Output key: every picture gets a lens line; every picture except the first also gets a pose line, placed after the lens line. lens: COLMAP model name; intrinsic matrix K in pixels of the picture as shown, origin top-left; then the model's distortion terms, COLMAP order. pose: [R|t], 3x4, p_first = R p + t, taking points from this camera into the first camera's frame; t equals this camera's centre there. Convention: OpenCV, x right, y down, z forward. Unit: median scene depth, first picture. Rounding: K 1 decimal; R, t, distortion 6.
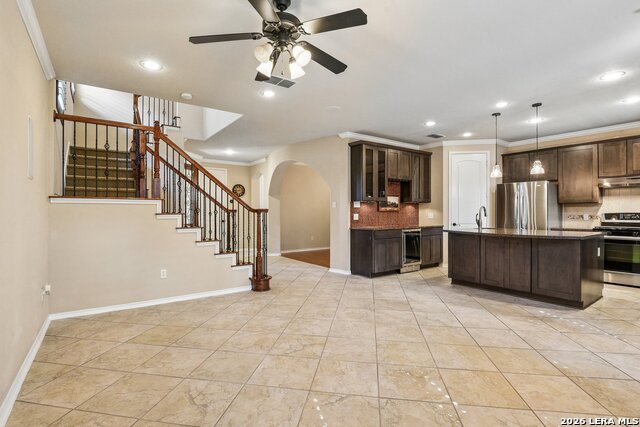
lens RADIAL K [[306.1, 0, 321.1], [0, 306.1, 211.0], [0, 0, 1]] dist [-0.002293, -0.000885]
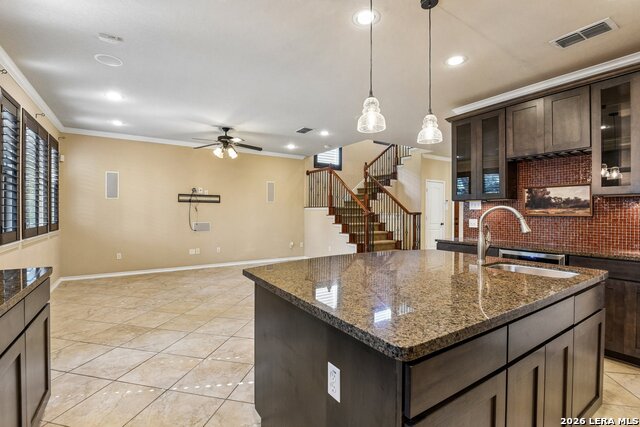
lens RADIAL K [[292.0, 0, 321.2], [0, 292.0, 213.5], [0, 0, 1]] dist [-0.001101, -0.000018]
pose [[-0.049547, 0.006059, -0.998753, 0.836263], [-0.003658, 0.999974, 0.006248, -0.006483], [0.998765, 0.003963, -0.049523, 0.723426]]
